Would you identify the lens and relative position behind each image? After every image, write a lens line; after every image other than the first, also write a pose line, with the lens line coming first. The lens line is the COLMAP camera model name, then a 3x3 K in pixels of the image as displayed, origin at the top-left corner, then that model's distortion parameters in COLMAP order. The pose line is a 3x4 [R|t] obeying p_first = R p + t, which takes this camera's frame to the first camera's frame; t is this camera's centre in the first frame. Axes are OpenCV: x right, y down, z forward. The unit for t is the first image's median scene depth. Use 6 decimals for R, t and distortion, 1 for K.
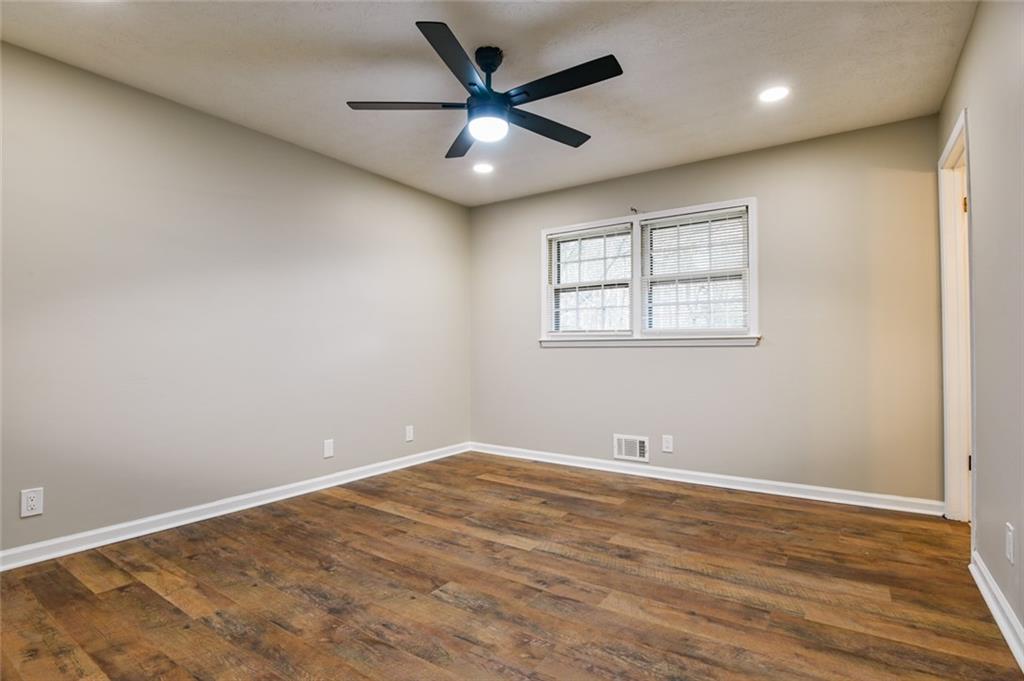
lens RADIAL K [[502.0, 0, 513.2], [0, 502.0, 338.7], [0, 0, 1]] dist [-0.022381, 0.000692]
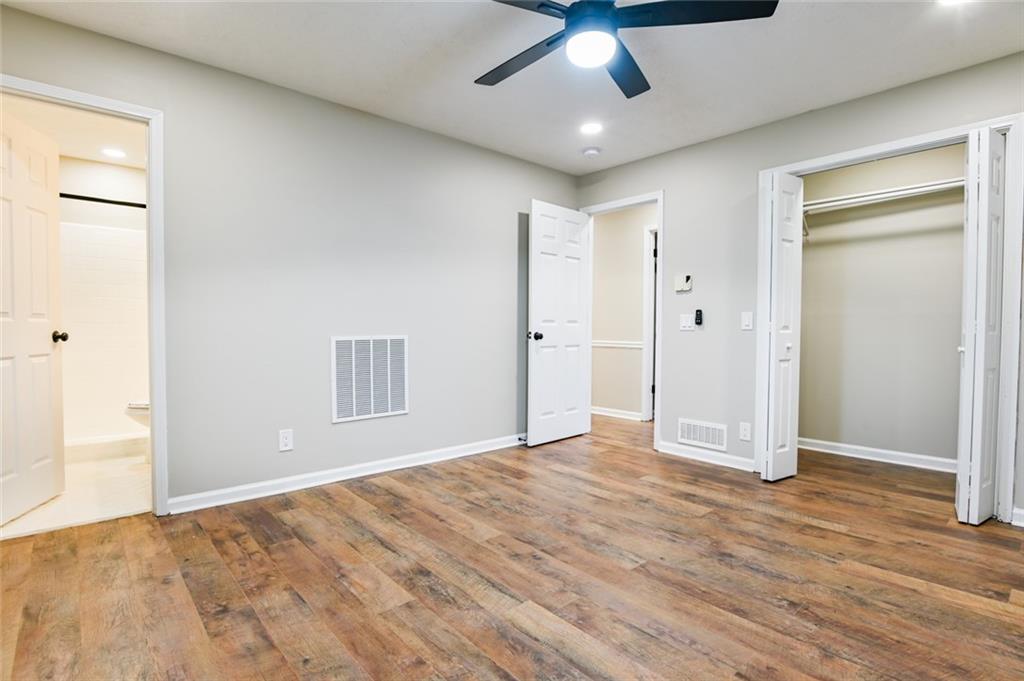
lens RADIAL K [[502.0, 0, 511.0], [0, 502.0, 340.5], [0, 0, 1]] dist [-0.022381, 0.000692]
pose [[-0.968962, -0.007589, 0.247094, -0.138365], [-0.007274, 0.999971, 0.002187, 0.047367], [-0.247103, 0.000322, -0.968989, 1.985609]]
